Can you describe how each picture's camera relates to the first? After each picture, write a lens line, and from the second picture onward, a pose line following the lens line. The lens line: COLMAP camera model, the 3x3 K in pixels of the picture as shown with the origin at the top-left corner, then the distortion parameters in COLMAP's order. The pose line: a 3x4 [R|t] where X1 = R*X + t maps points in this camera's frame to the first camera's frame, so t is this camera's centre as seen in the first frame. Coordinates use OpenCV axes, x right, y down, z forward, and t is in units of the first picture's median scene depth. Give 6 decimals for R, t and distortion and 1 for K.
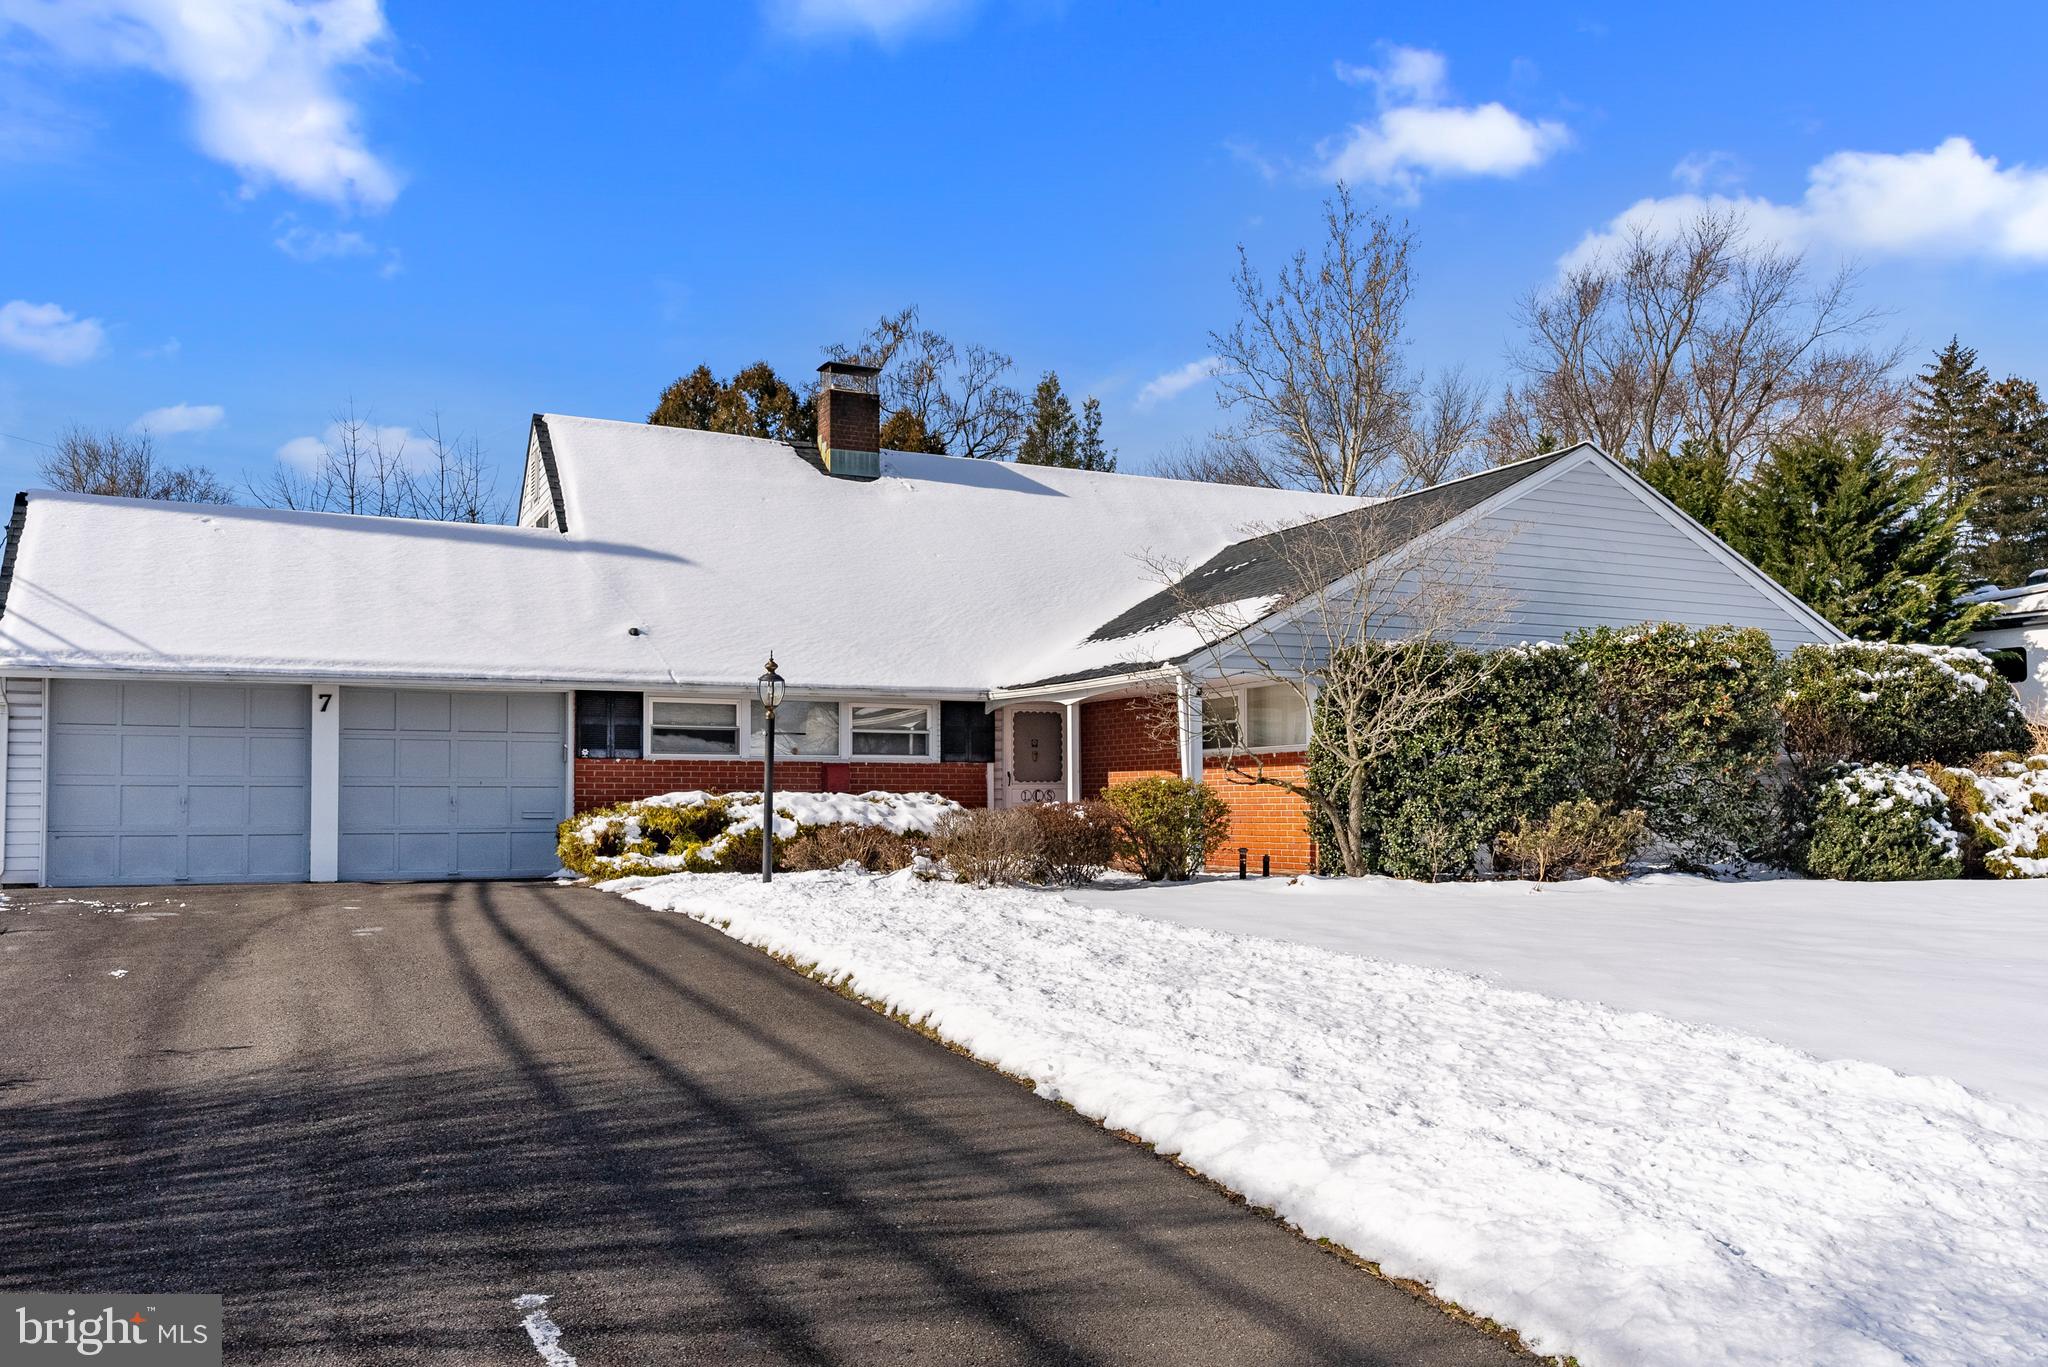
lens RADIAL K [[1500.5, 0, 1015.8], [0, 1500.5, 738.5], [0, 0, 1]] dist [0.007158, 0.002302]
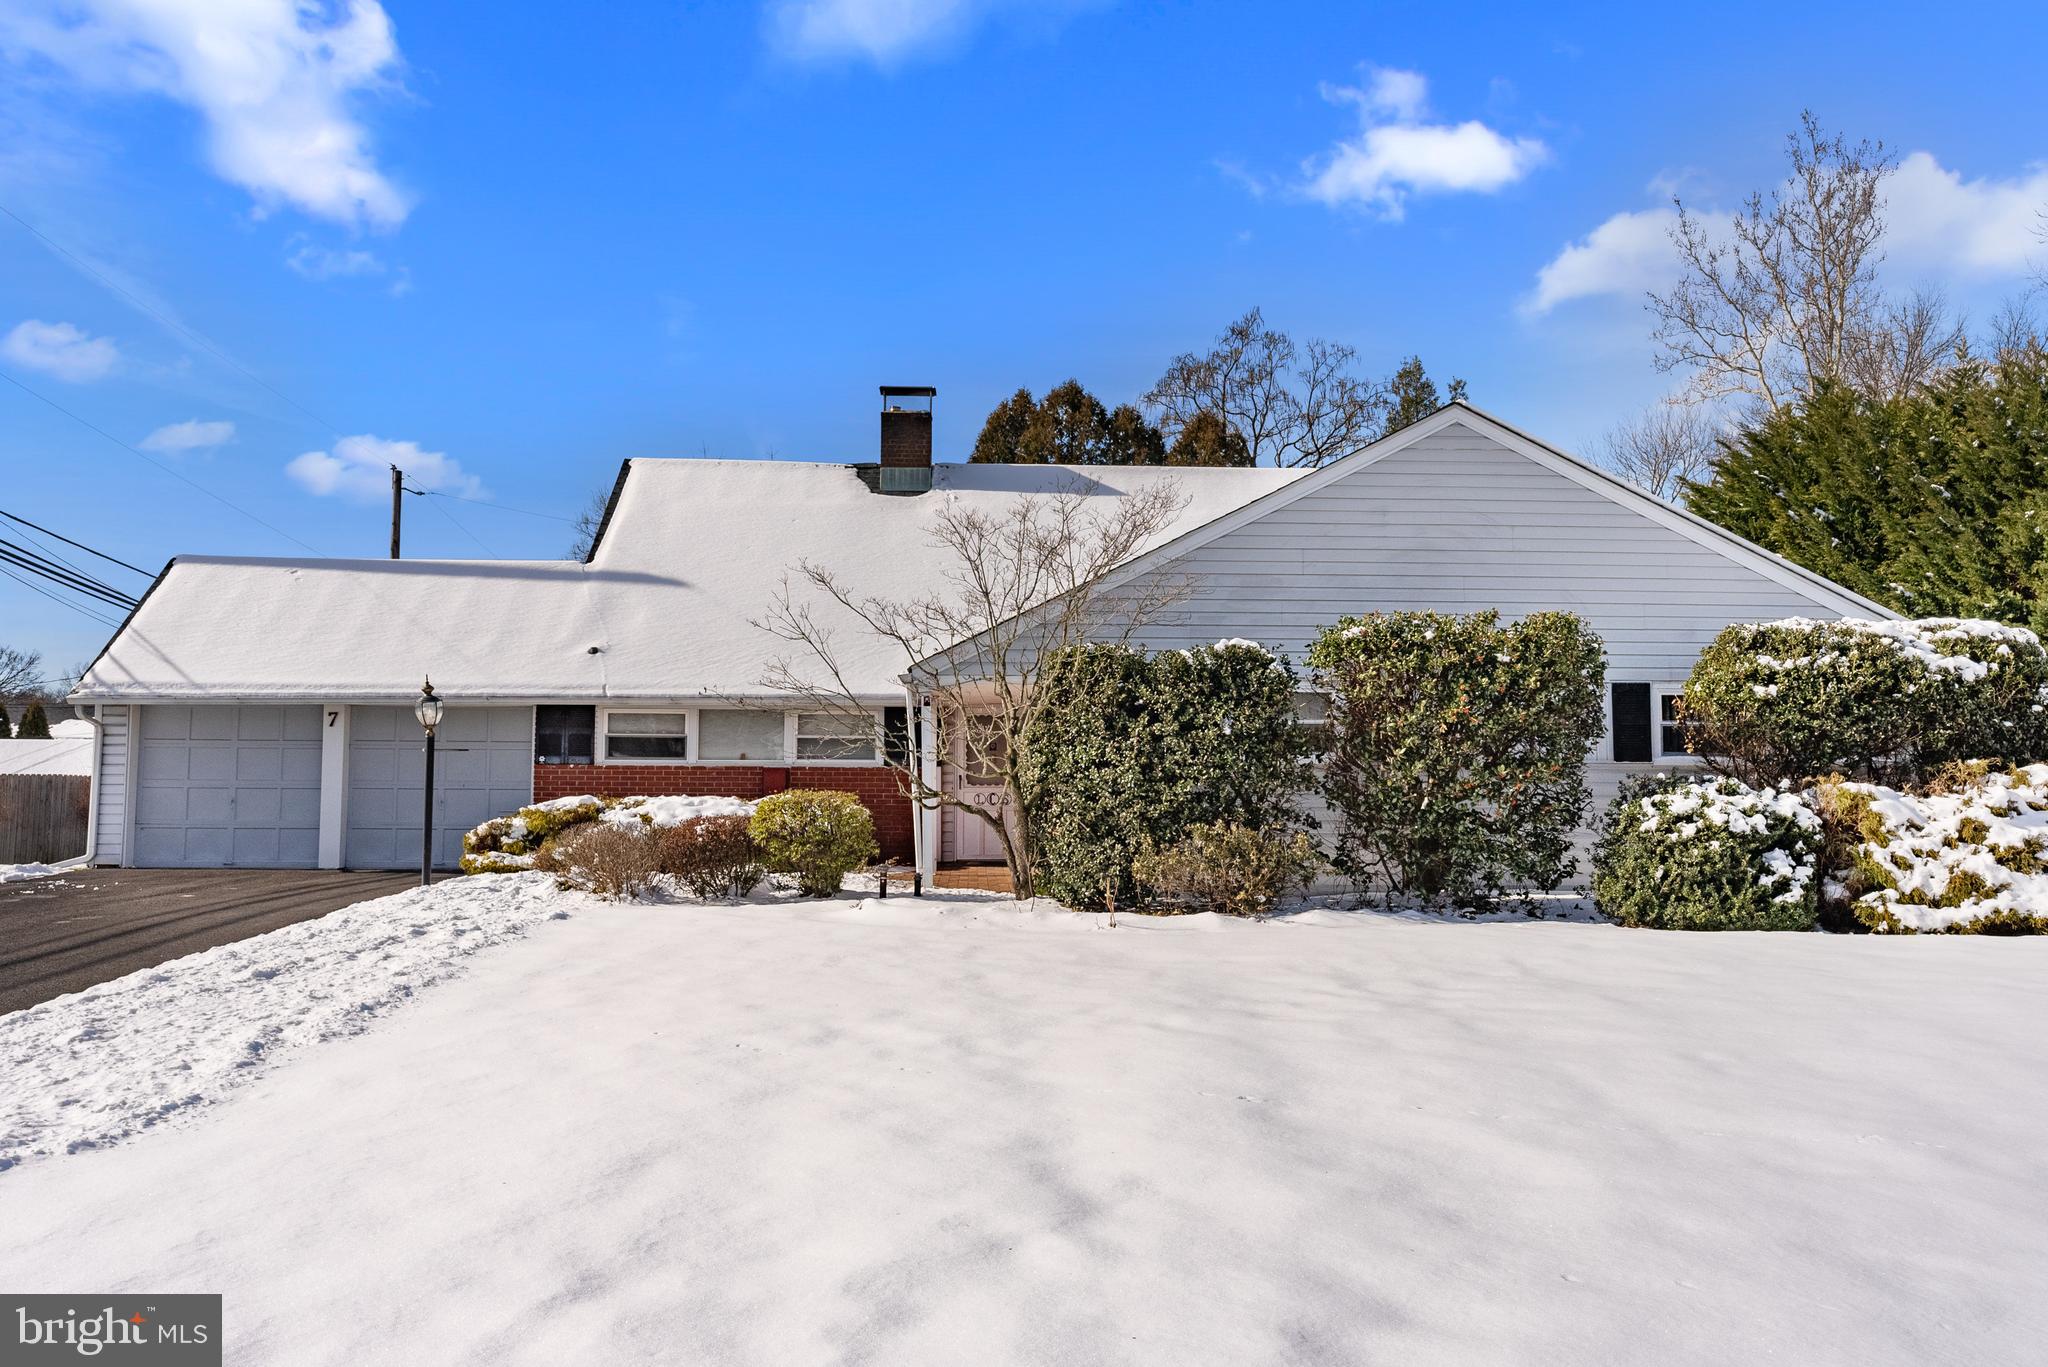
lens RADIAL K [[1413.4, 0, 1024.0], [0, 1413.4, 683.5], [0, 0, 1]] dist [0.003053, -0.000444]
pose [[0.924287, -0.020477, -0.381149, 0.485592], [0.009830, 0.999506, -0.029862, -0.013087], [0.381572, 0.023855, 0.924031, 0.164171]]
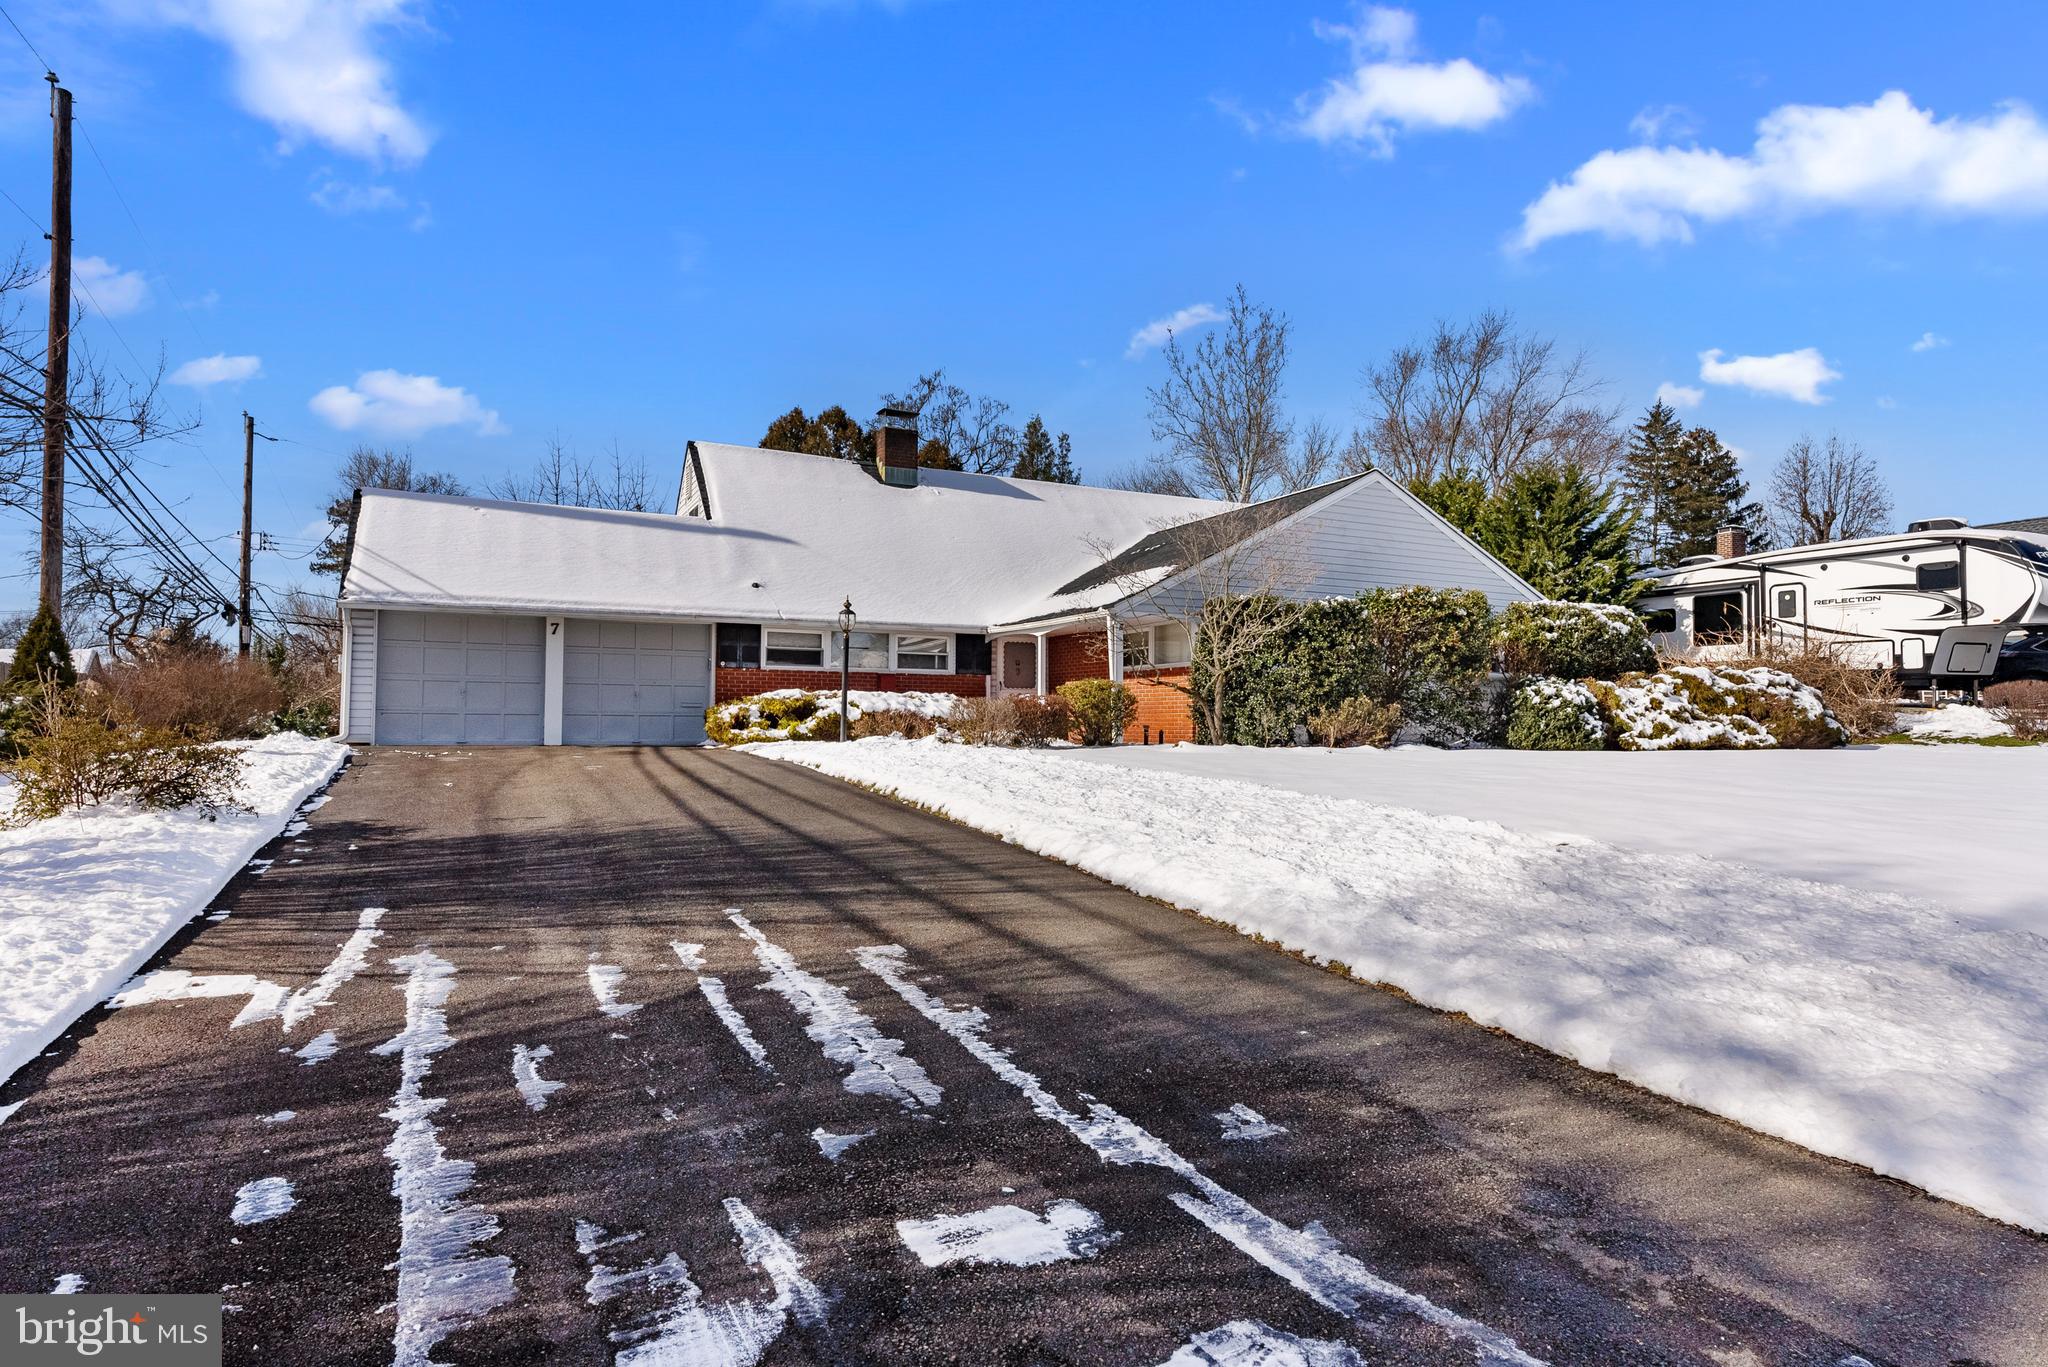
lens RADIAL K [[1057.1, 0, 1024.0], [0, 1057.1, 683.5], [0, 0, 1]] dist [0.000945, 0.000401]
pose [[0.999878, 0.010468, 0.011603, 0.008411], [-0.010601, 0.999878, 0.011477, 0.014929], [-0.011481, -0.011598, 0.999867, -0.088119]]
